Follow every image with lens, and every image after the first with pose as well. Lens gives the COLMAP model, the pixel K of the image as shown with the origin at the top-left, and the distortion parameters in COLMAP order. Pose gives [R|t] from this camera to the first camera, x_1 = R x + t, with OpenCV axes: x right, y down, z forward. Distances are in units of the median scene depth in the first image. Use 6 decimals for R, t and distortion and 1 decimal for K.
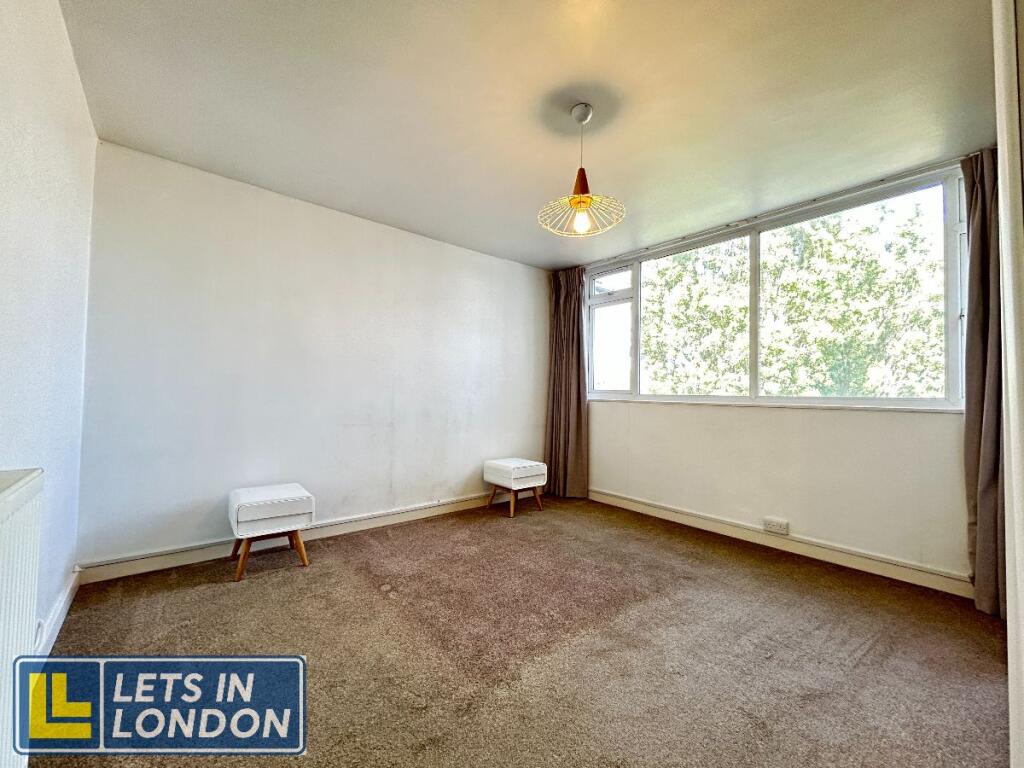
lens RADIAL K [[409.6, 0, 512.0], [0, 409.6, 384.0], [0, 0, 1]] dist [-0.001775, -0.000477]
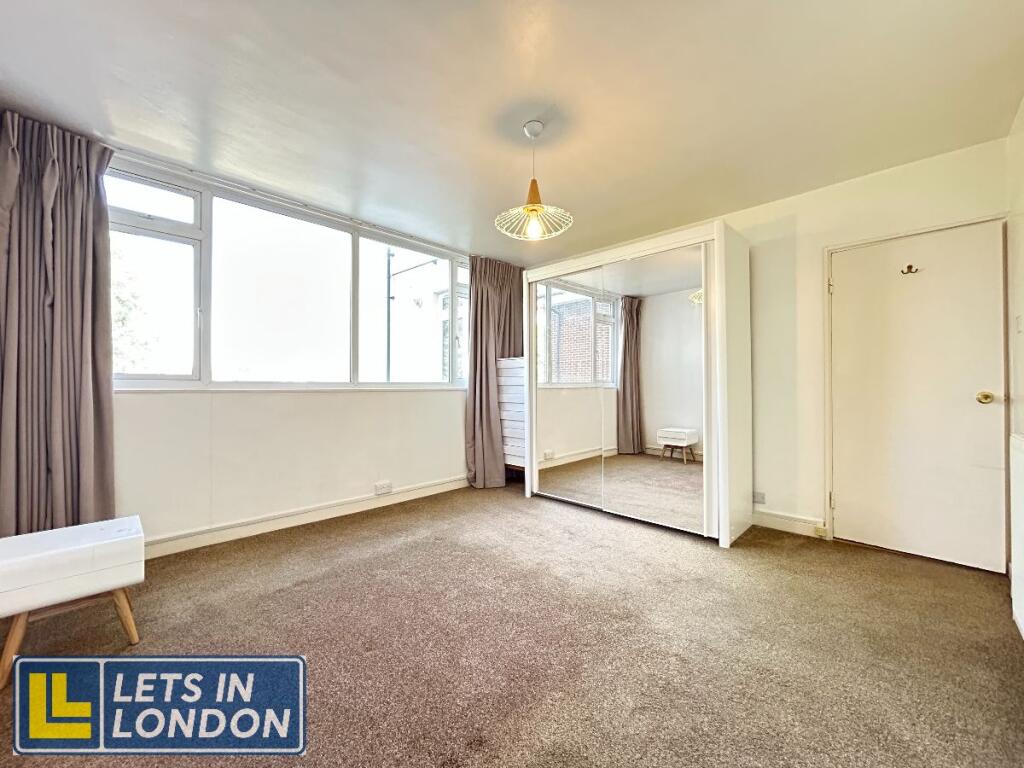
lens RADIAL K [[409.6, 0, 512.0], [0, 409.6, 384.0], [0, 0, 1]] dist [-0.001775, -0.000477]
pose [[-0.094529, -0.015679, 0.995399, -0.608117], [-0.026935, 0.999550, 0.013187, 0.009508], [-0.995158, -0.025565, -0.094909, 0.743483]]
